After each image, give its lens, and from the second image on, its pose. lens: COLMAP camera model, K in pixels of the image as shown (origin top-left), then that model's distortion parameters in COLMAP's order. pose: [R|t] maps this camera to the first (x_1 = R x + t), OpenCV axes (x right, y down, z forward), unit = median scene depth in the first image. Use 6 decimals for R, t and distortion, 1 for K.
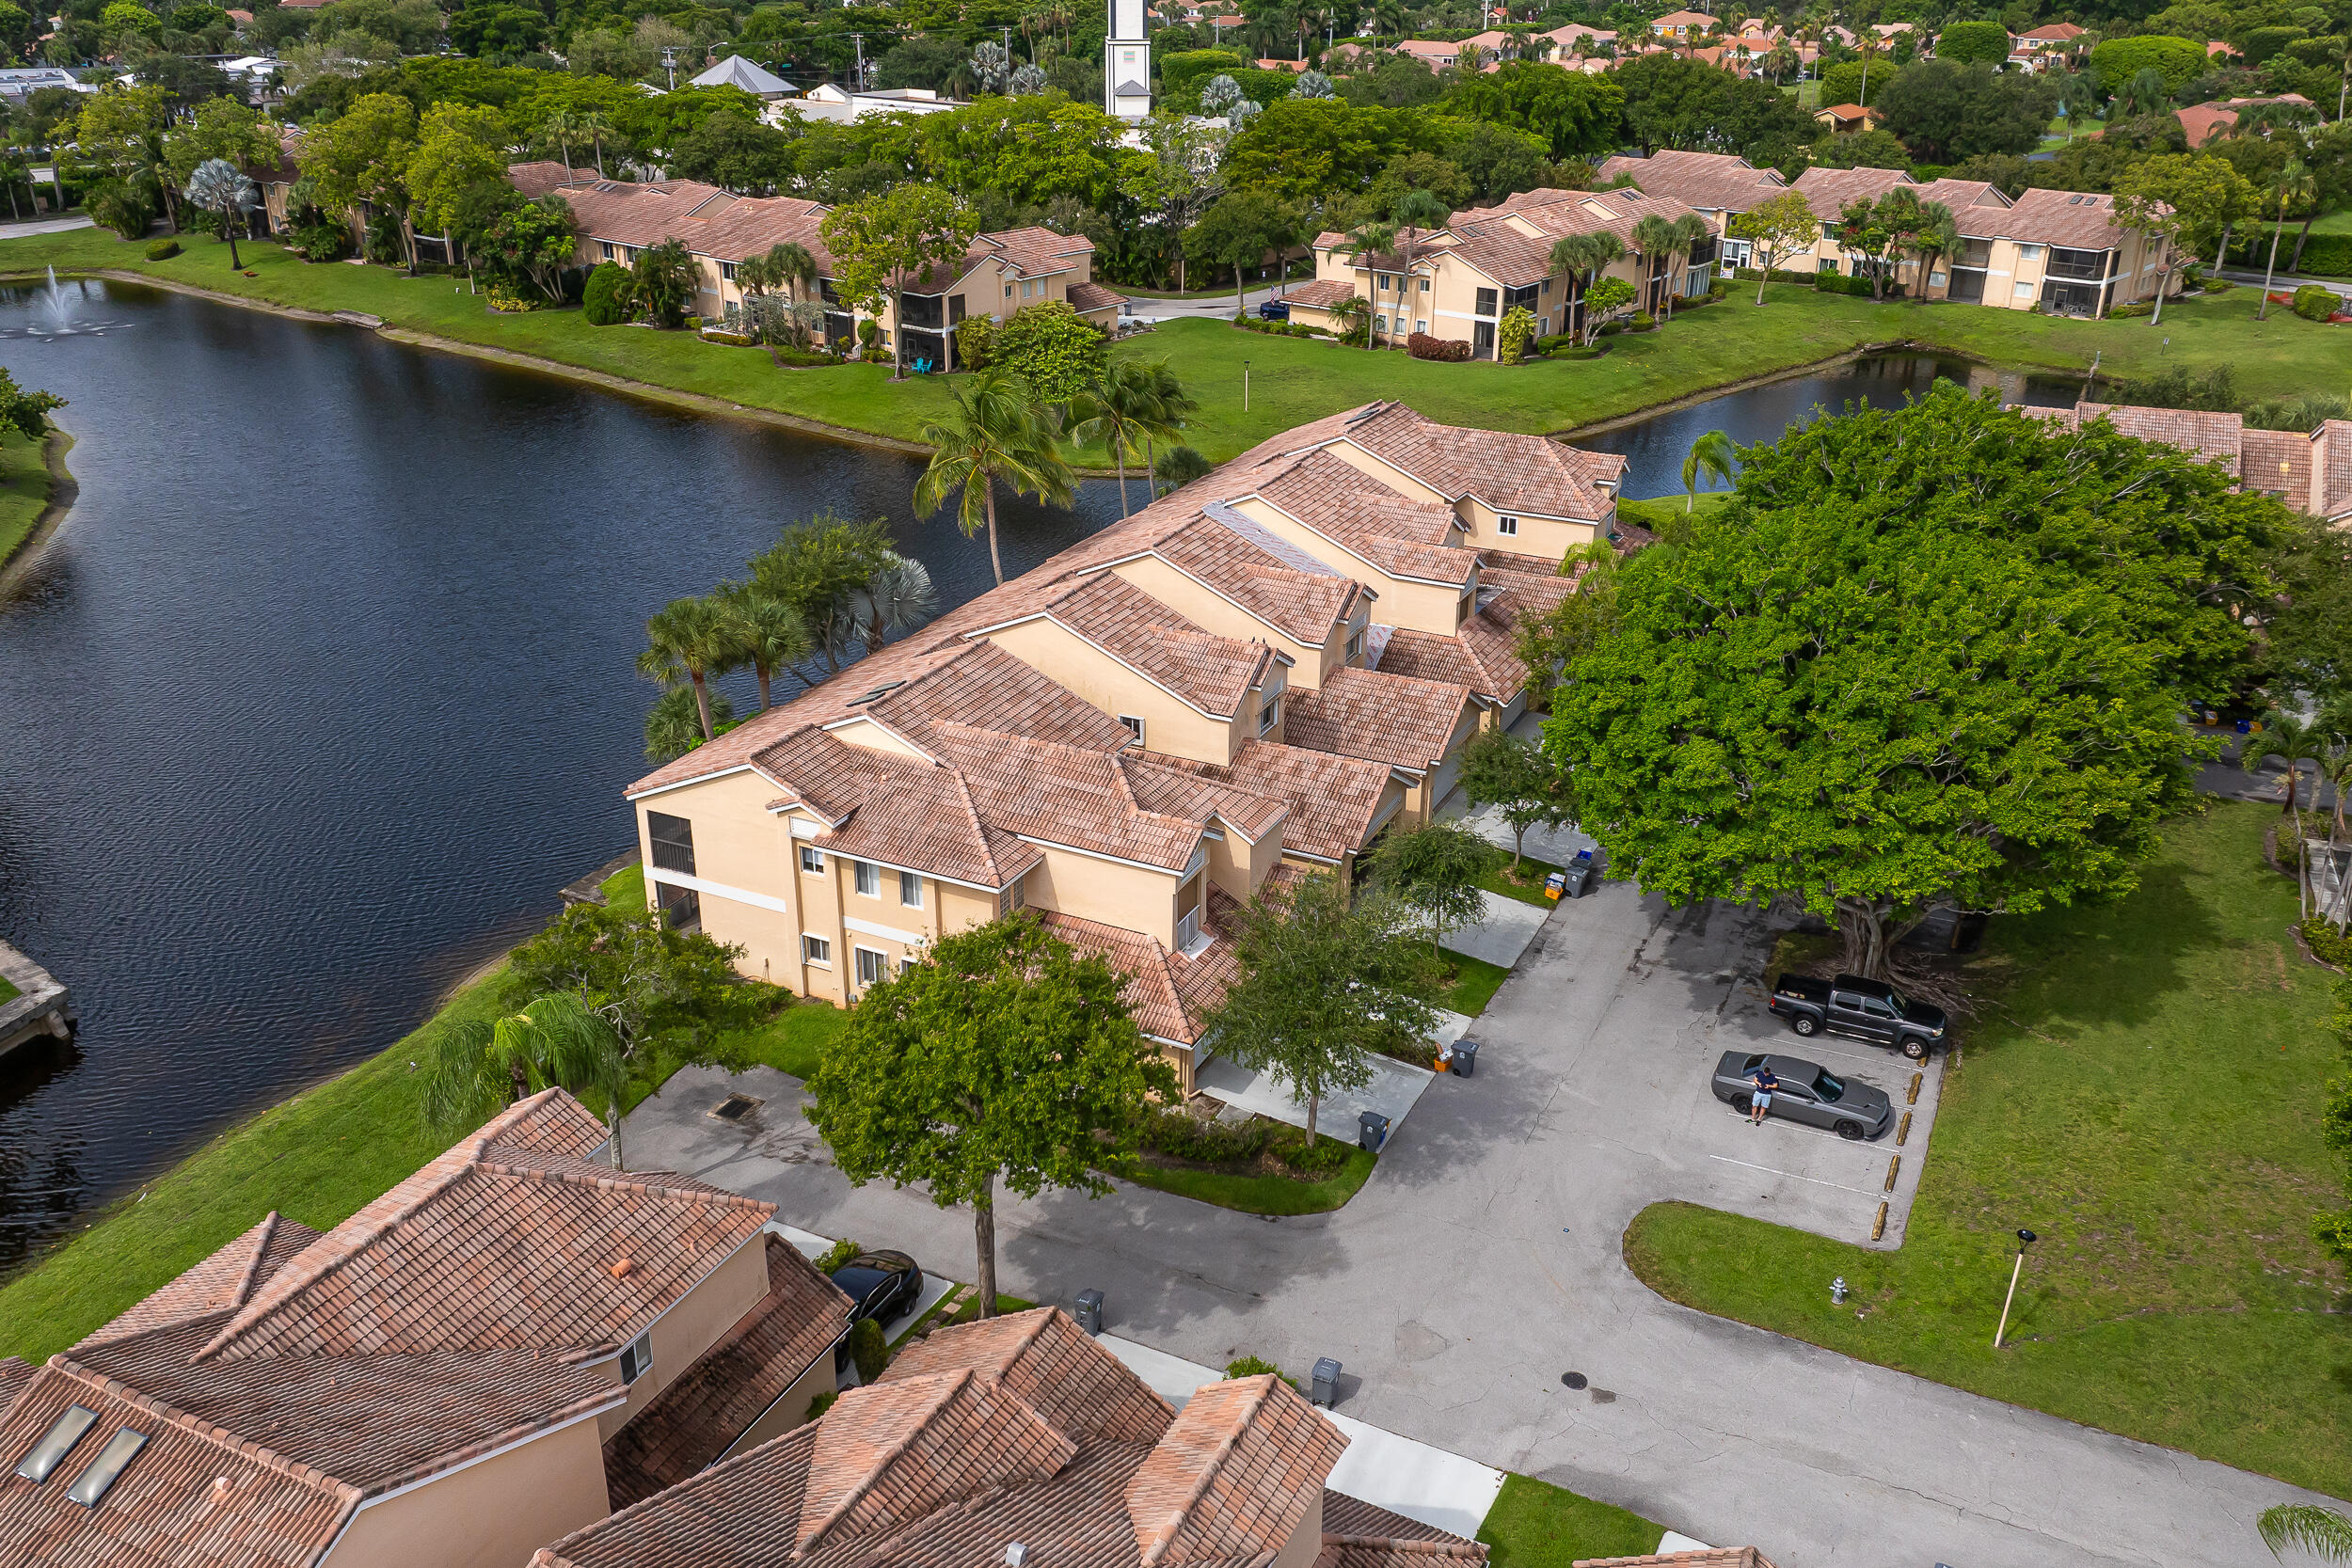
lens RADIAL K [[1954.9, 0, 1176.0], [0, 1954.9, 784.0], [0, 0, 1]] dist [0.036495, -0.017025]
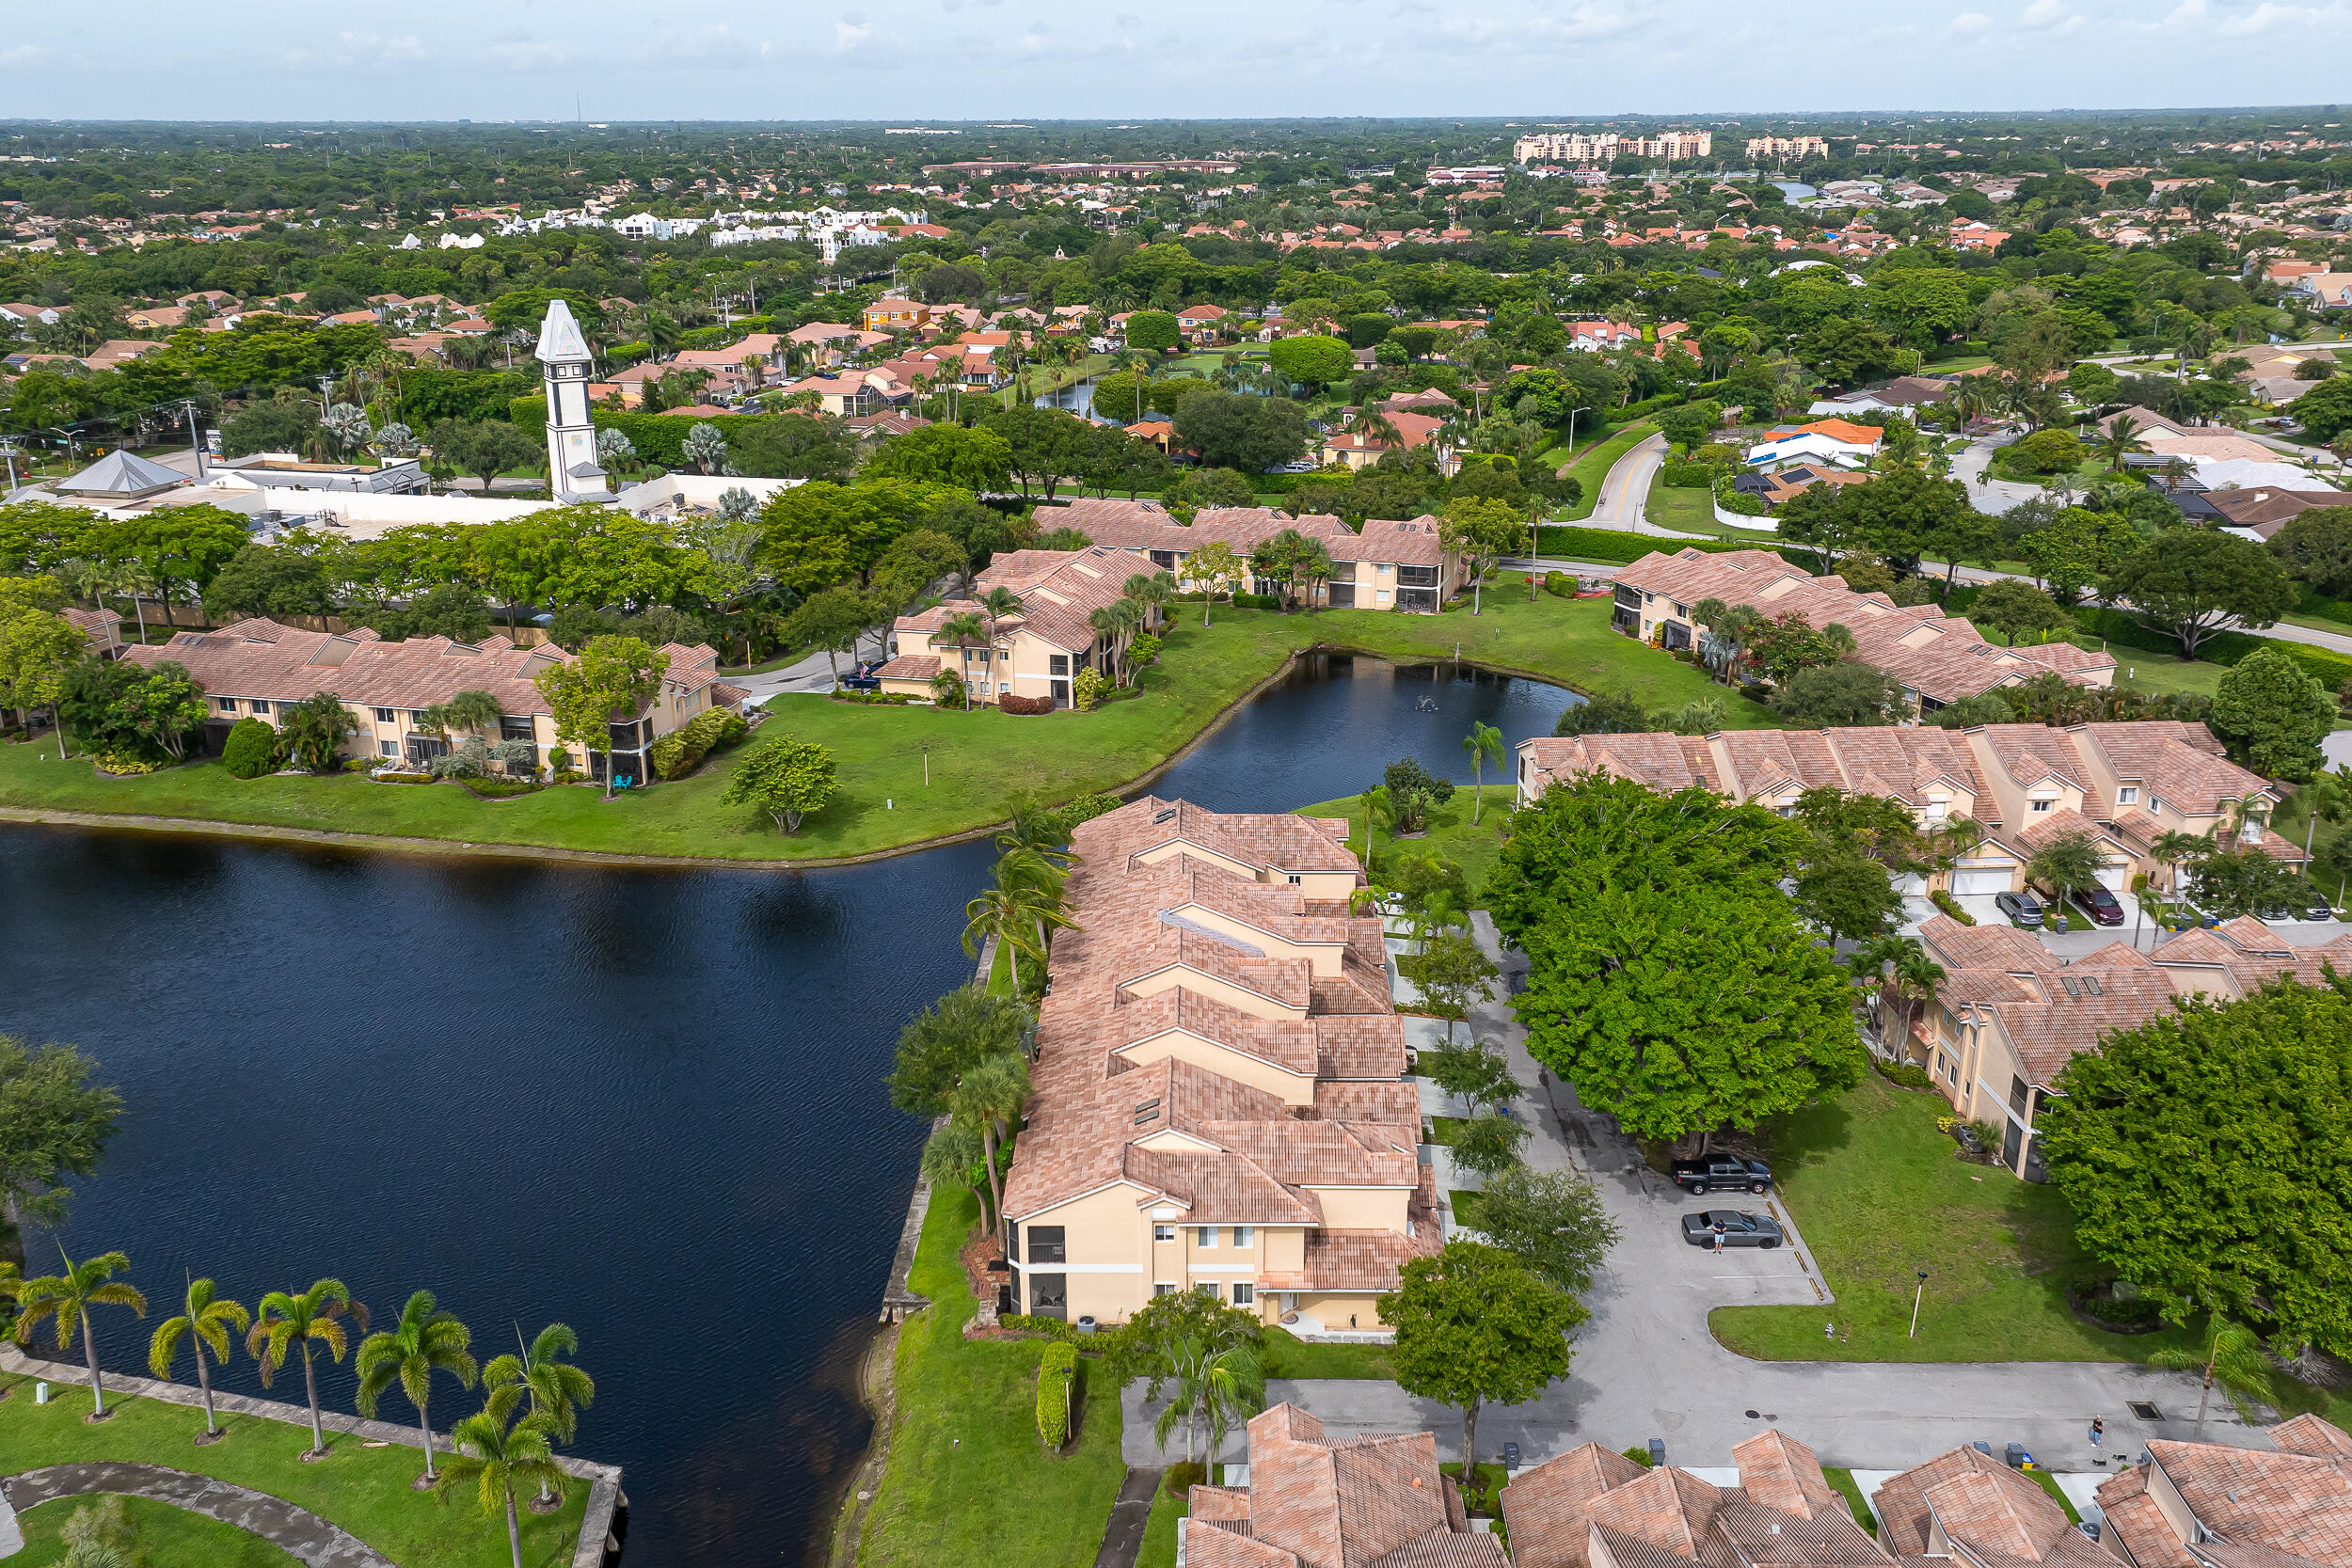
lens RADIAL K [[1954.9, 0, 1176.0], [0, 1954.9, 784.0], [0, 0, 1]] dist [0.036495, -0.017025]
pose [[0.900329, -0.148552, 0.409072, -0.300484], [0.186064, 0.981095, -0.053232, -0.088424], [-0.393430, 0.124040, 0.910948, -0.172066]]
